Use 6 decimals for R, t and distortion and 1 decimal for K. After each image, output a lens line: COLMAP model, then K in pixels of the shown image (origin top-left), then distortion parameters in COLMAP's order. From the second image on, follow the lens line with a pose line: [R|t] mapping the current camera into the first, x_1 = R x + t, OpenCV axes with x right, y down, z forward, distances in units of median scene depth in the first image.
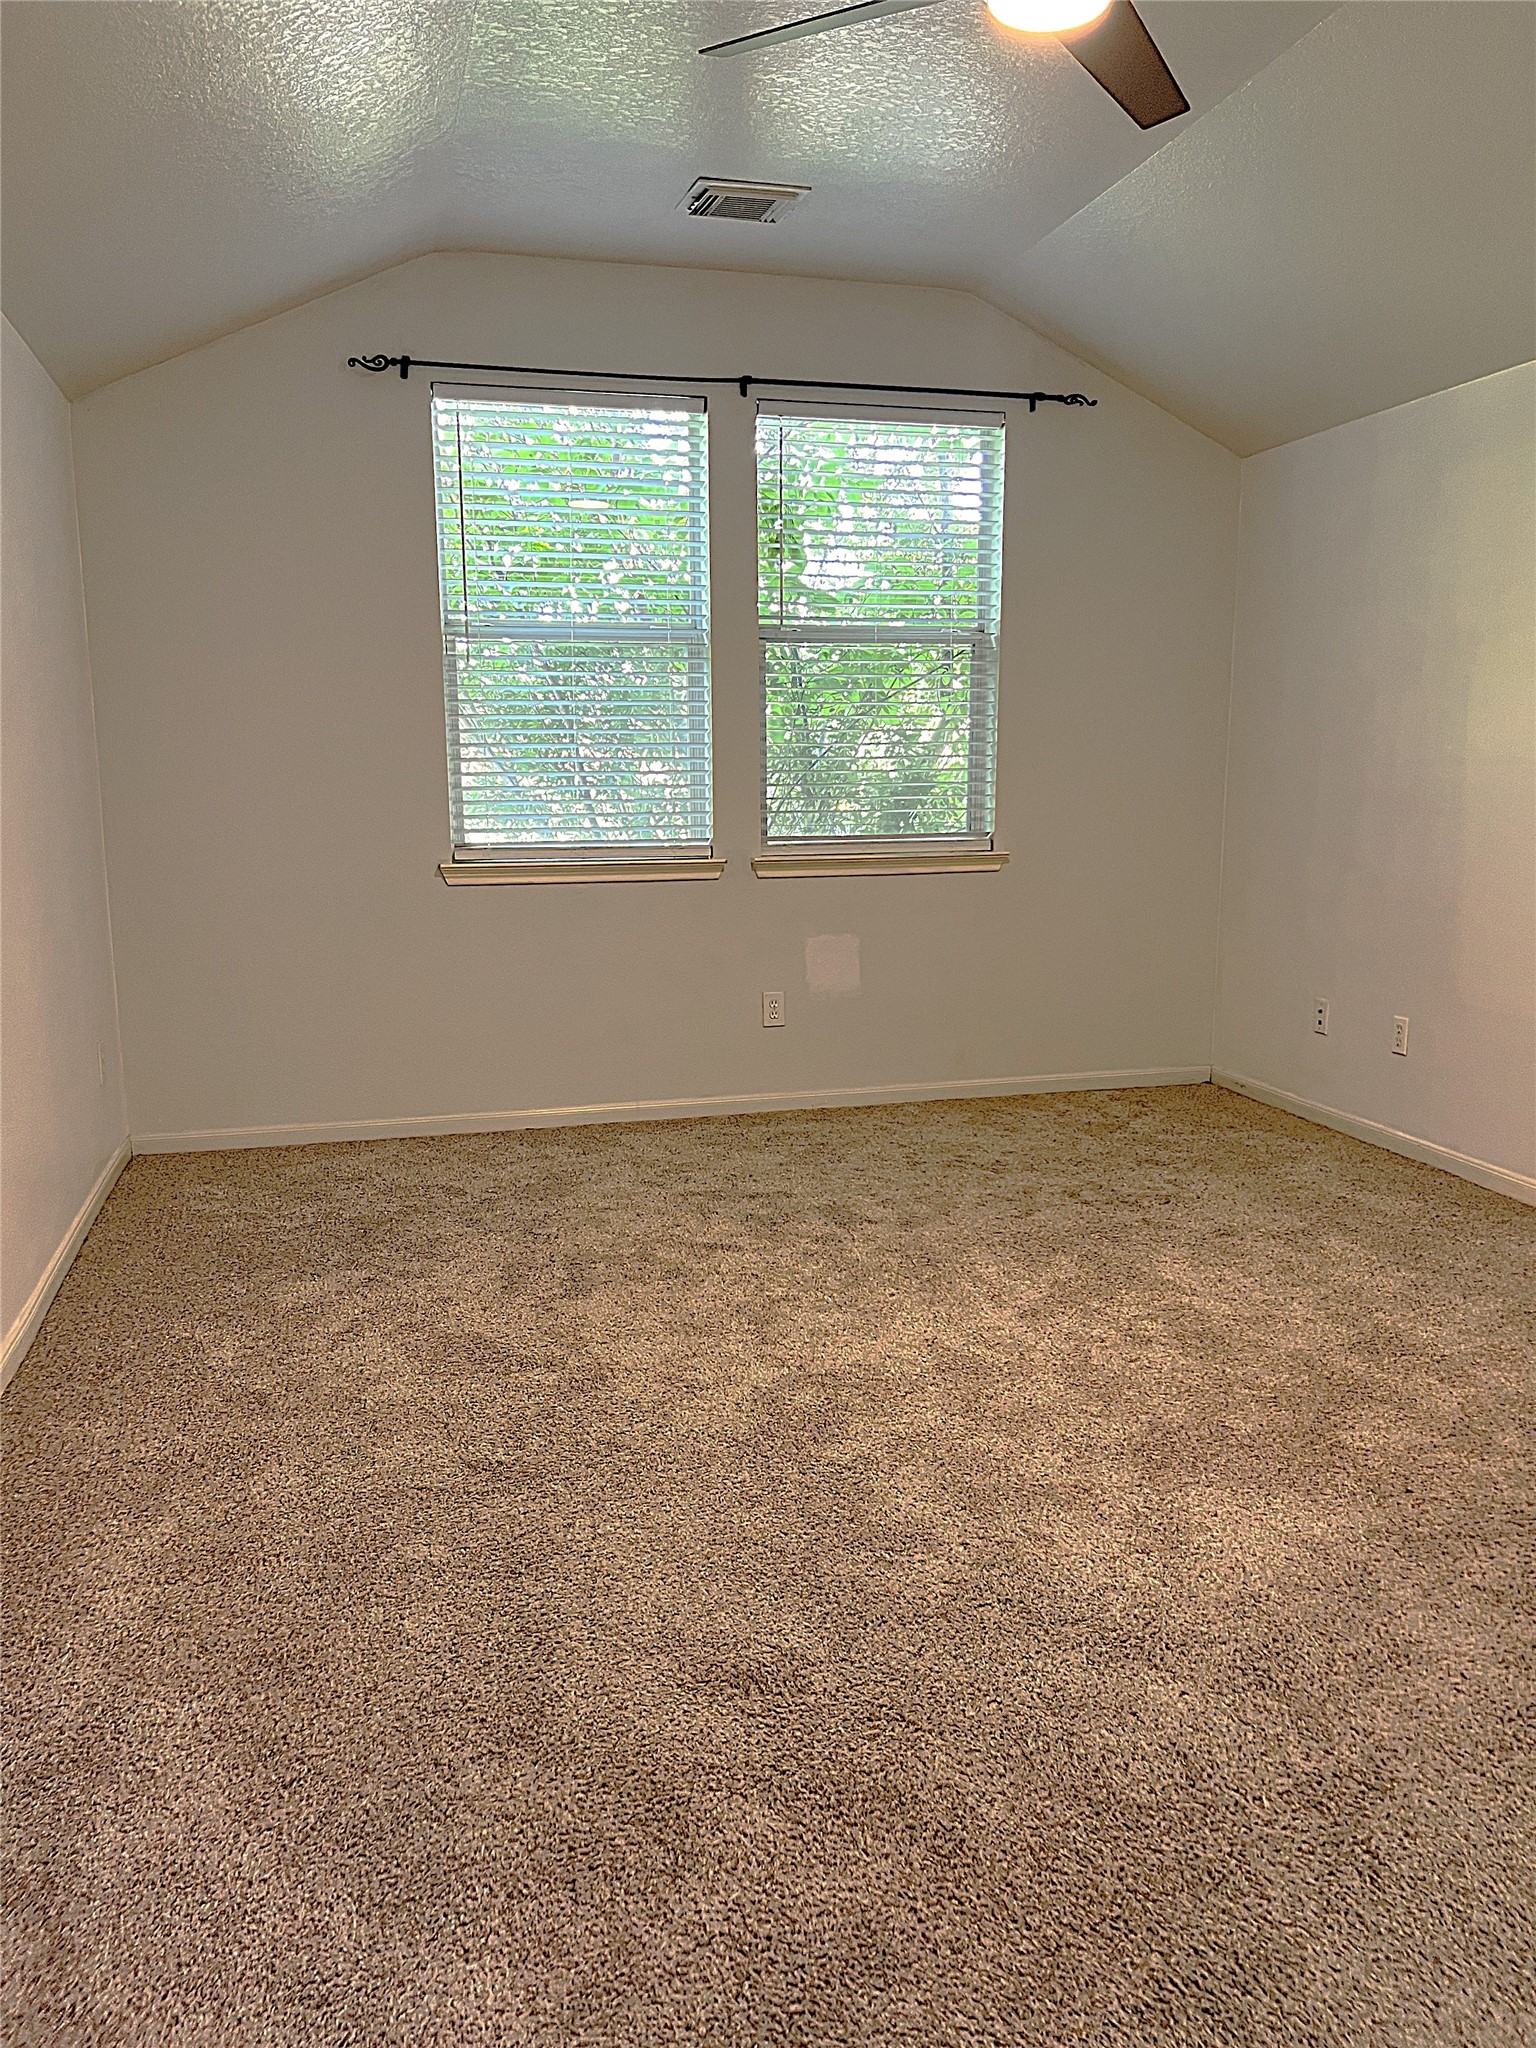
lens RADIAL K [[1557.1, 0, 768.0], [0, 1557.1, 1024.0], [0, 0, 1]] dist [0.089547, -0.119759]
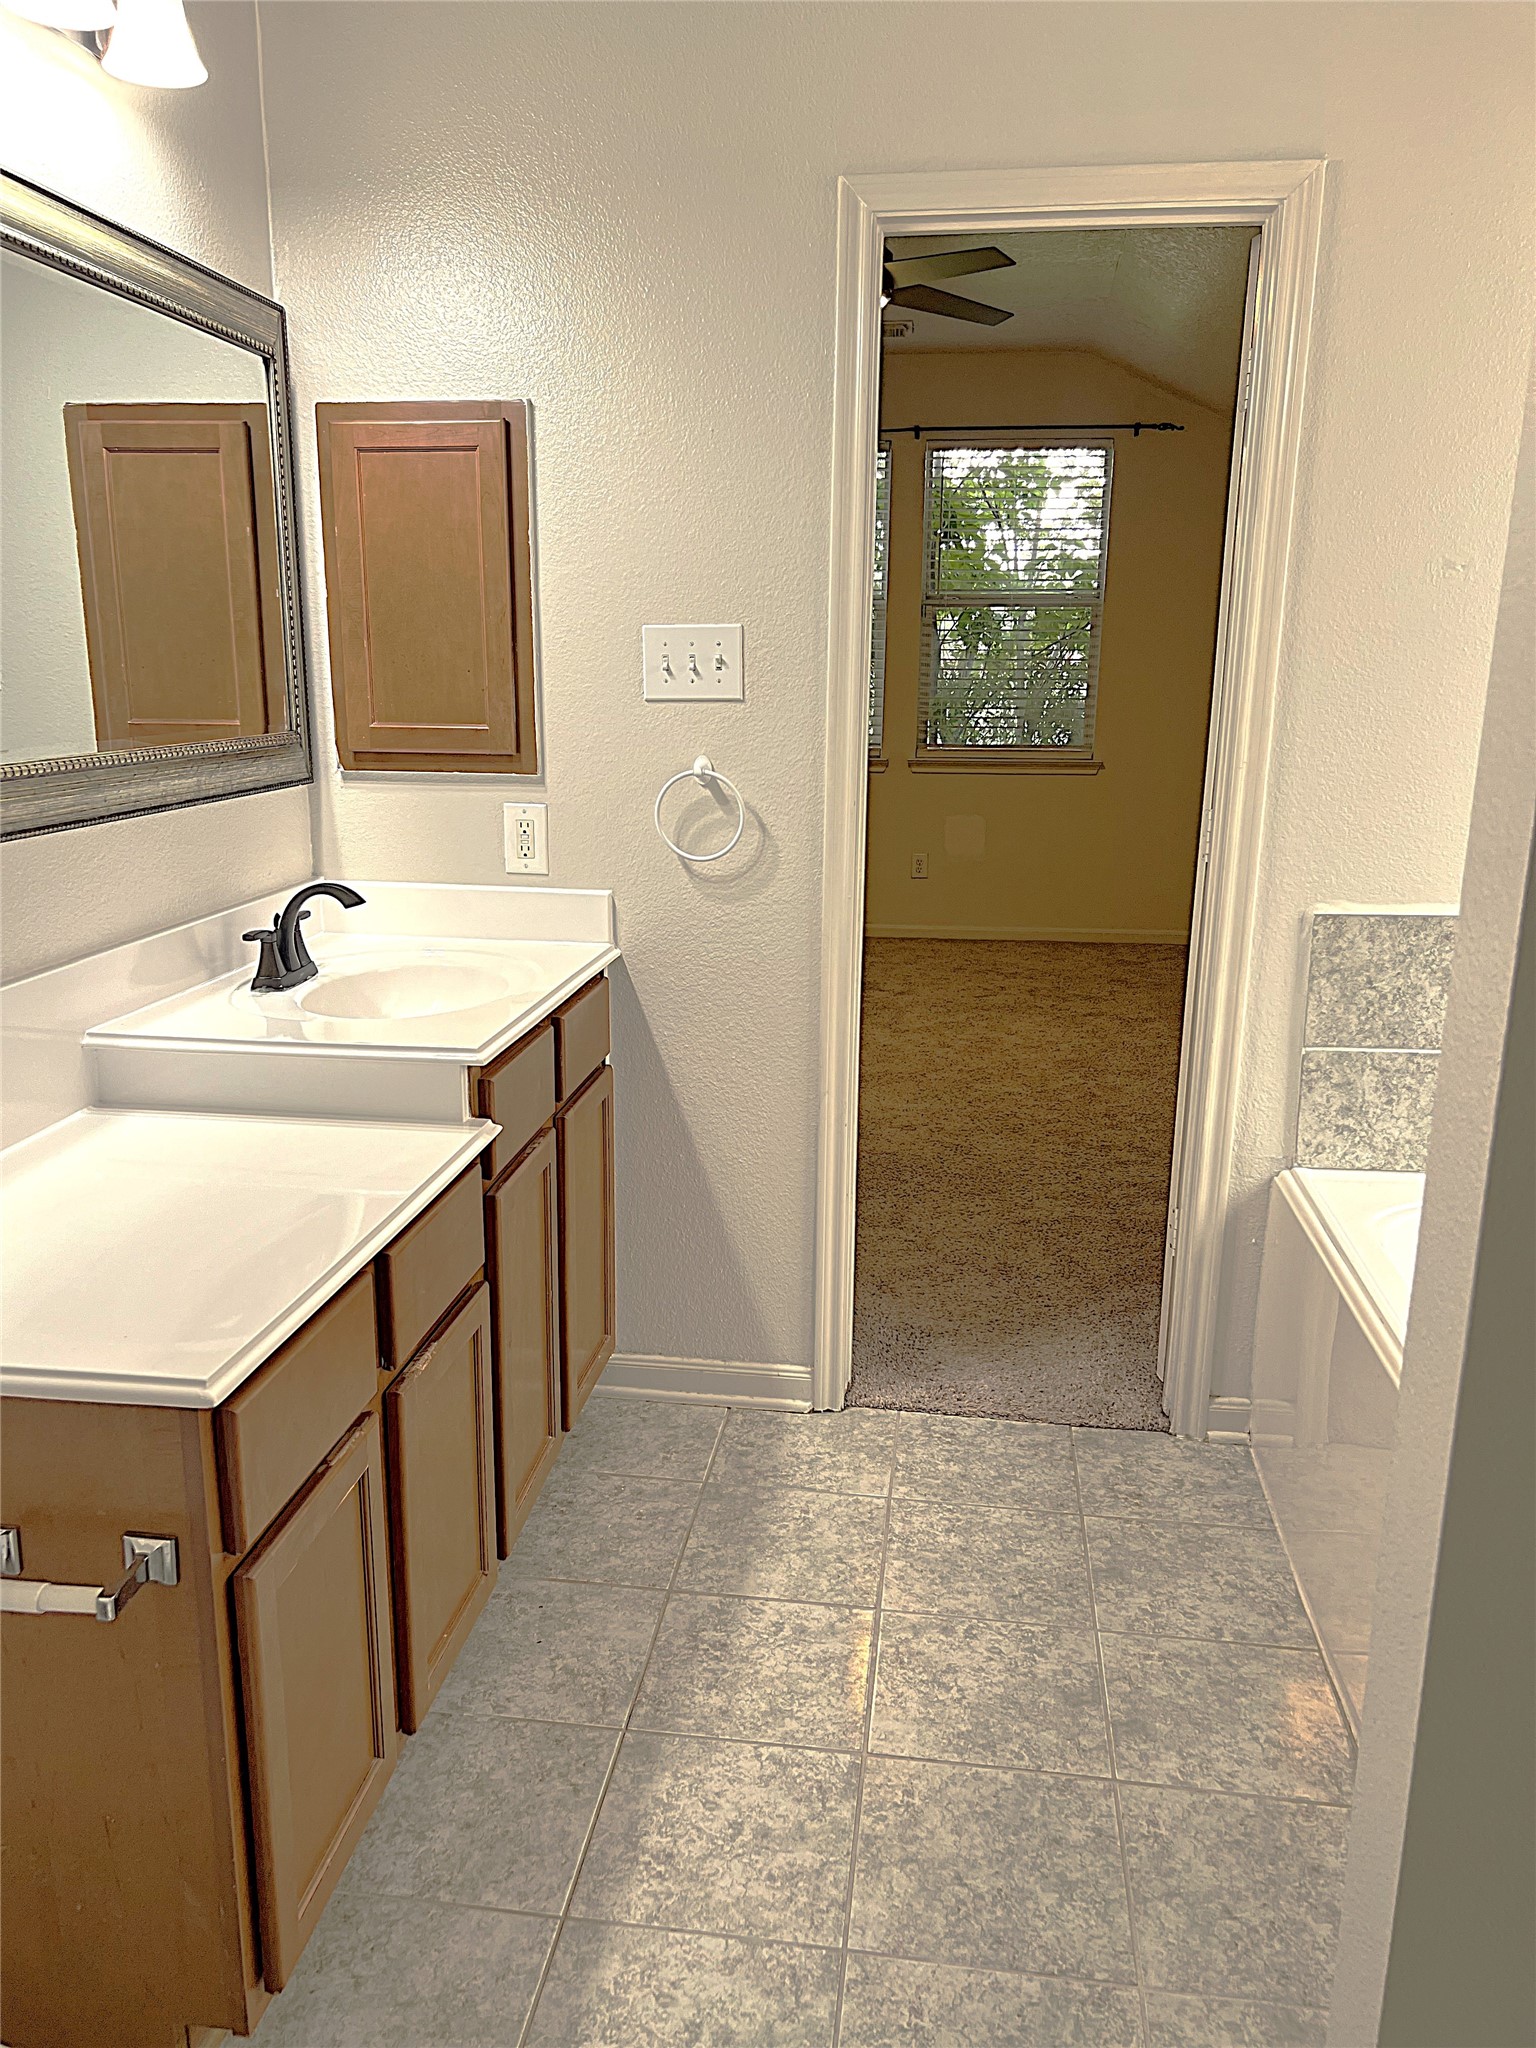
lens RADIAL K [[1557.1, 0, 768.0], [0, 1557.1, 1024.0], [0, 0, 1]] dist [0.089547, -0.119759]
pose [[0.921072, 0.103162, -0.375479, 0.477166], [-0.081228, 0.993957, 0.073830, 0.046792], [0.380826, -0.037503, 0.923886, -0.439460]]
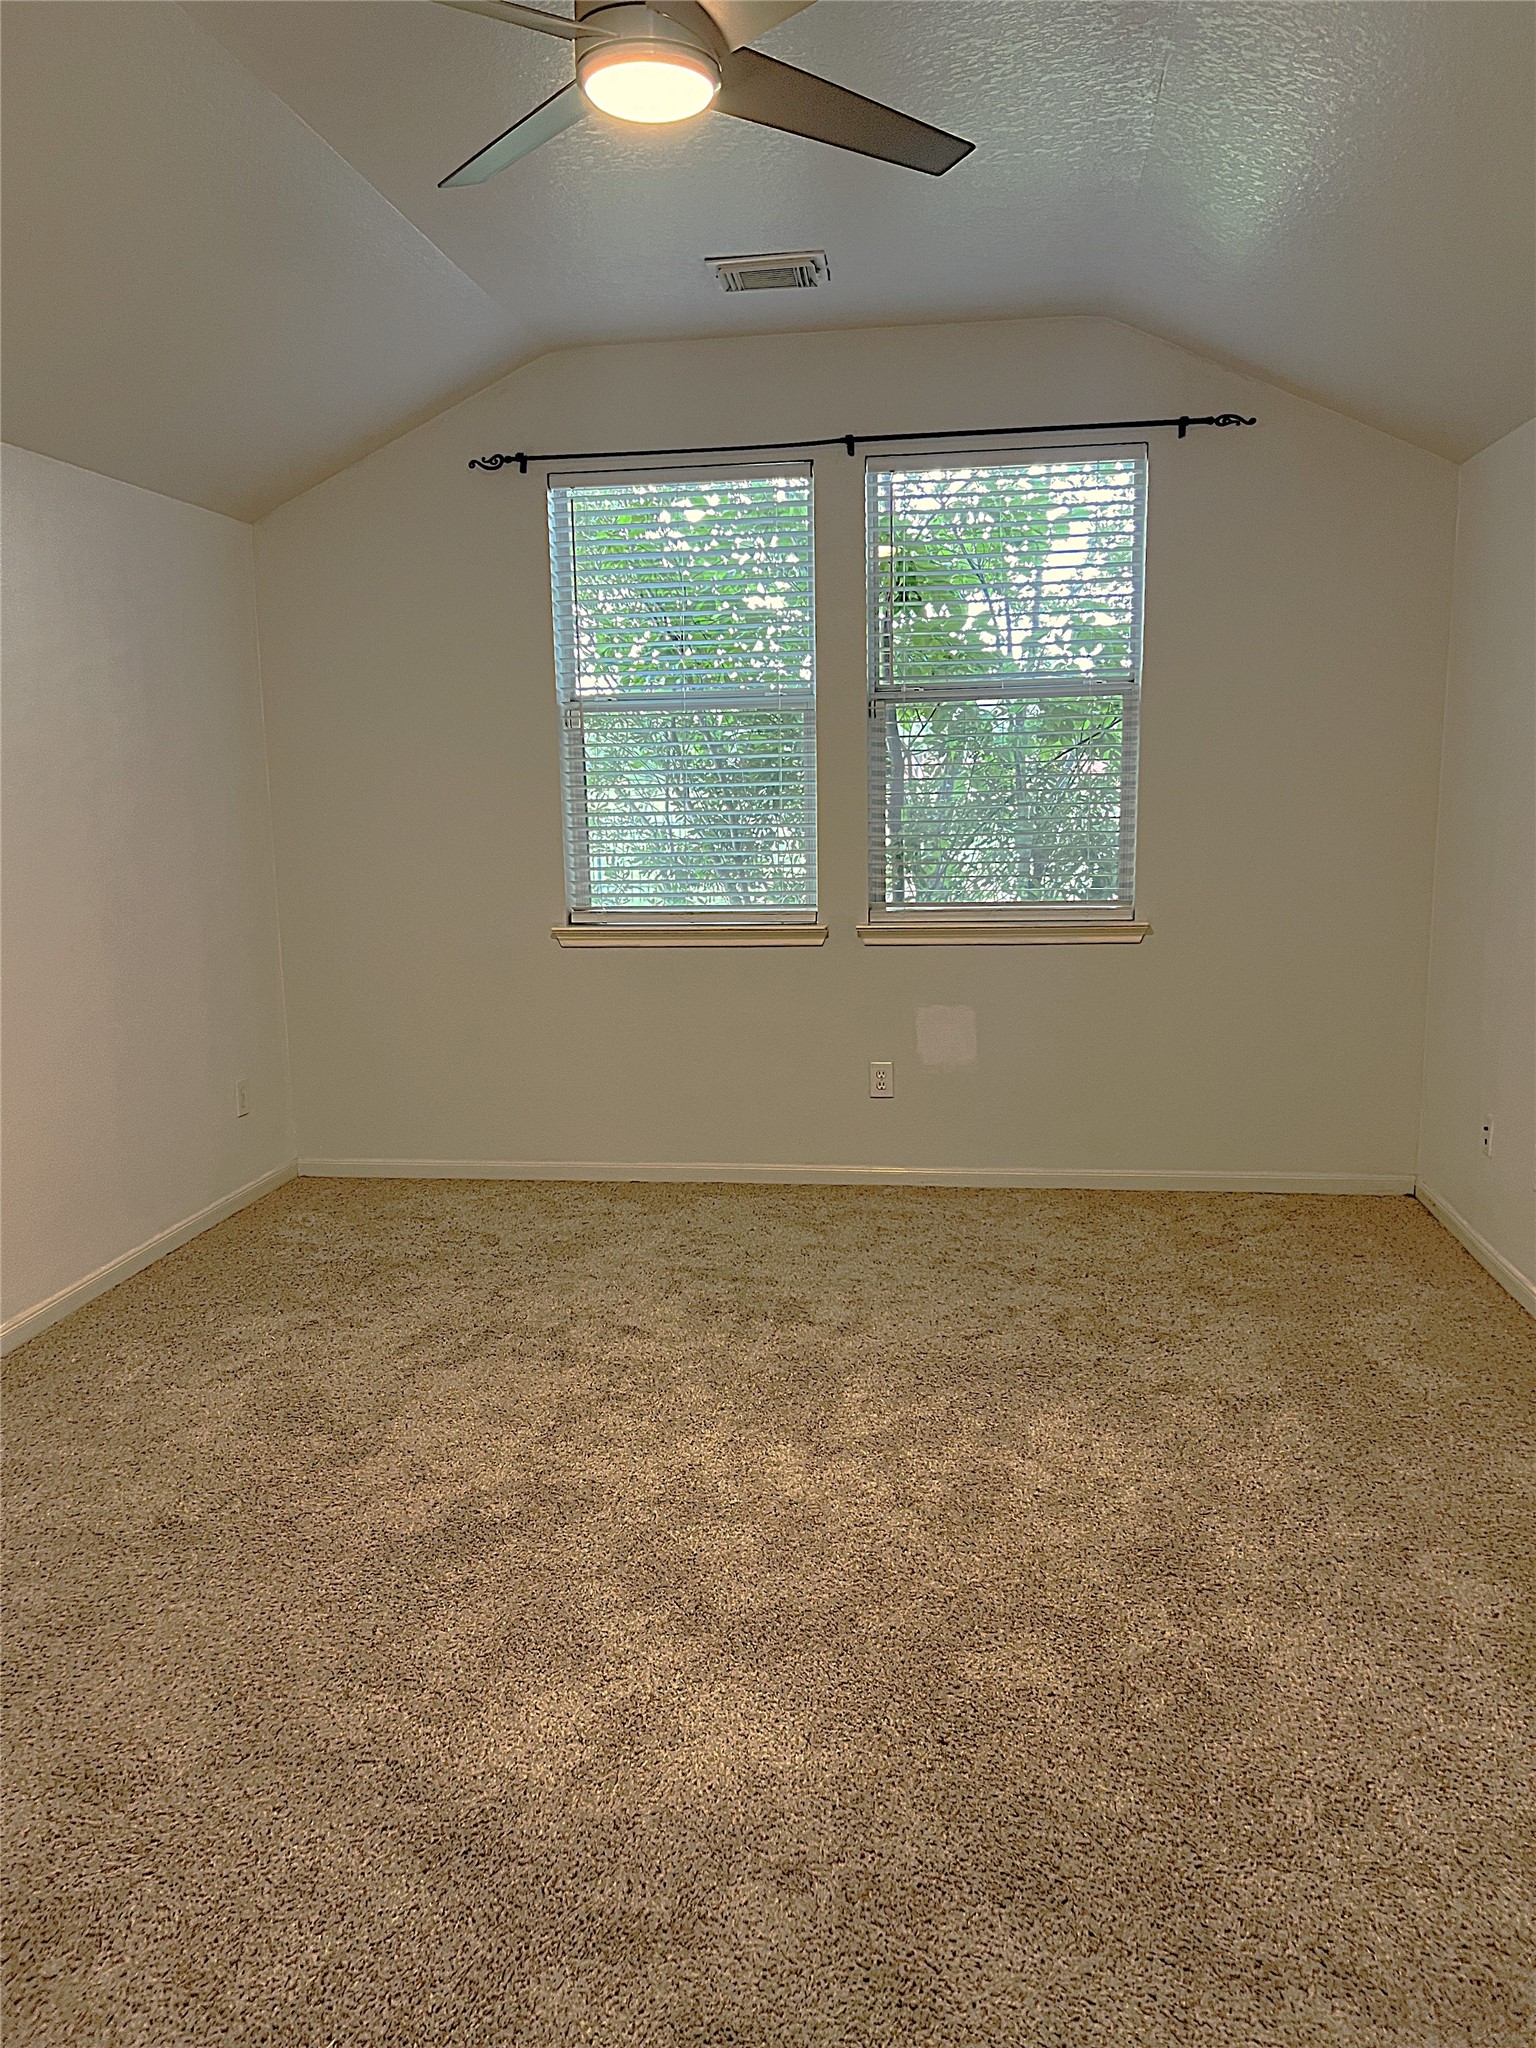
lens RADIAL K [[1557.1, 0, 768.0], [0, 1557.1, 1024.0], [0, 0, 1]] dist [0.089547, -0.119759]
pose [[0.918593, 0.051612, -0.391820, 0.348044], [-0.052213, 0.998594, 0.009129, -0.054409], [0.391740, 0.012072, 0.919997, 0.089401]]
